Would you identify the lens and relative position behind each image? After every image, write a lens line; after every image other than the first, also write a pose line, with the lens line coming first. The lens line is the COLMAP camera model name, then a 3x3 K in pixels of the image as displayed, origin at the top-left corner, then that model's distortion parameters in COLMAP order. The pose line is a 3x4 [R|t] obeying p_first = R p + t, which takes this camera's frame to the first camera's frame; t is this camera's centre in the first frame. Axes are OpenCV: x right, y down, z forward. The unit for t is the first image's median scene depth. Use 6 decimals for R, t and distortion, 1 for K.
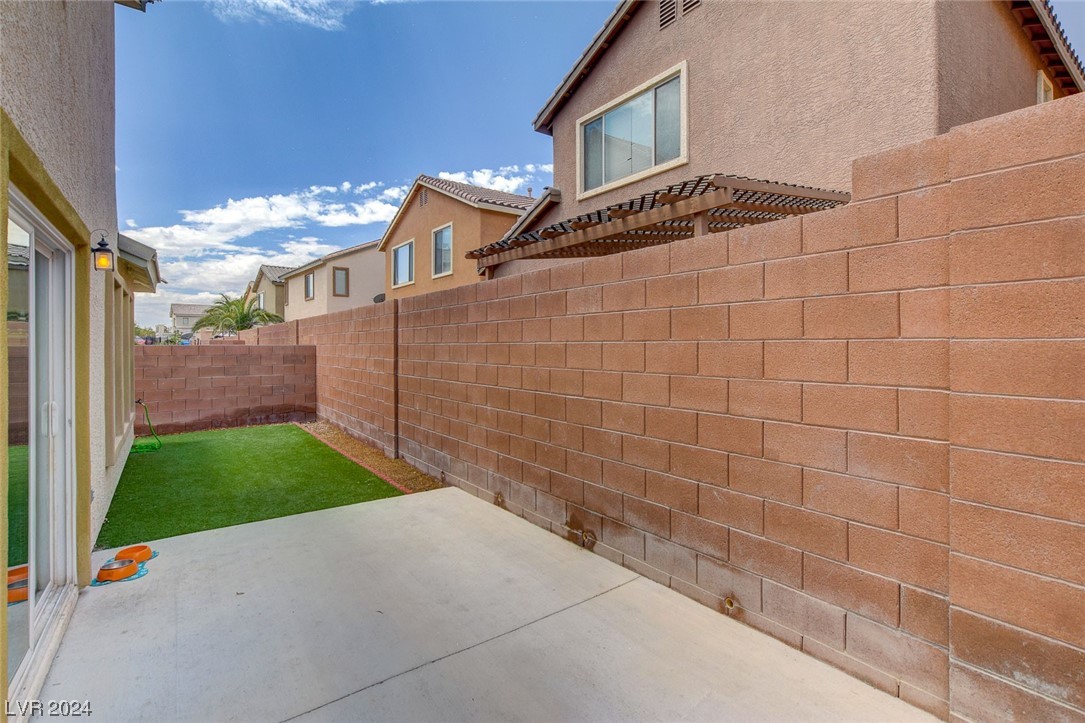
lens RADIAL K [[516.0, 0, 537.9], [0, 516.0, 354.7], [0, 0, 1]] dist [-0.022848, 0.000048]
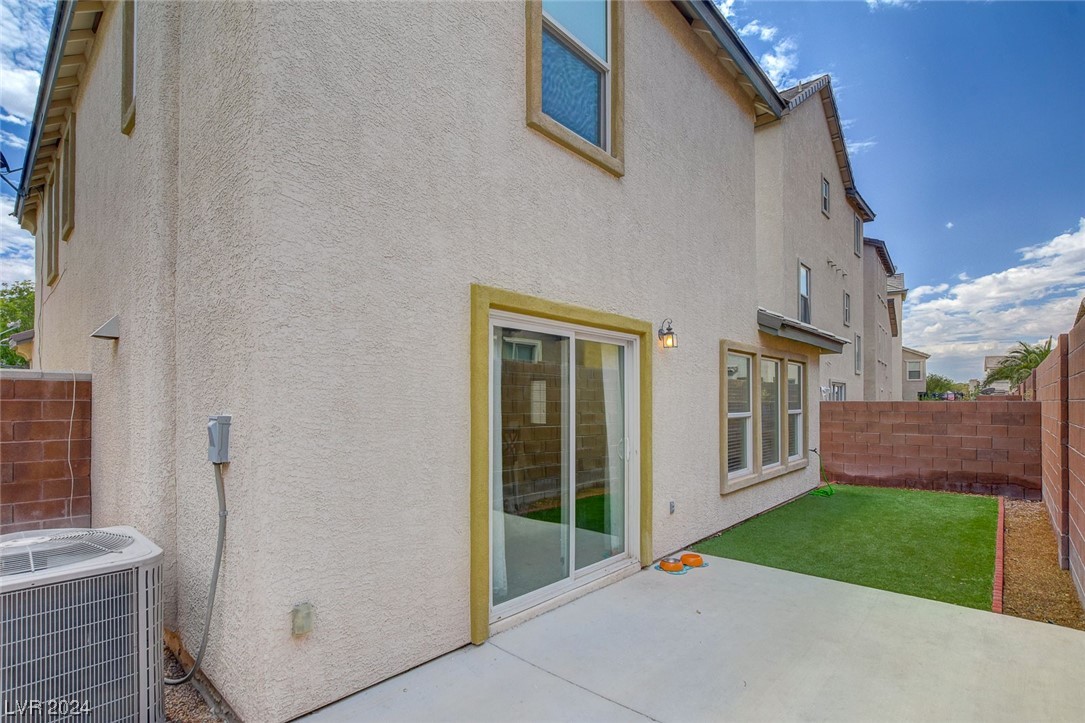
lens RADIAL K [[506.0, 0, 543.6], [0, 506.0, 425.4], [0, 0, 1]] dist [-0.000305, -0.000052]
pose [[0.209123, 0.047354, -0.976742, 0.146274], [-0.018330, 0.998841, 0.044501, -0.003032], [0.977718, 0.008597, 0.209749, 0.124724]]
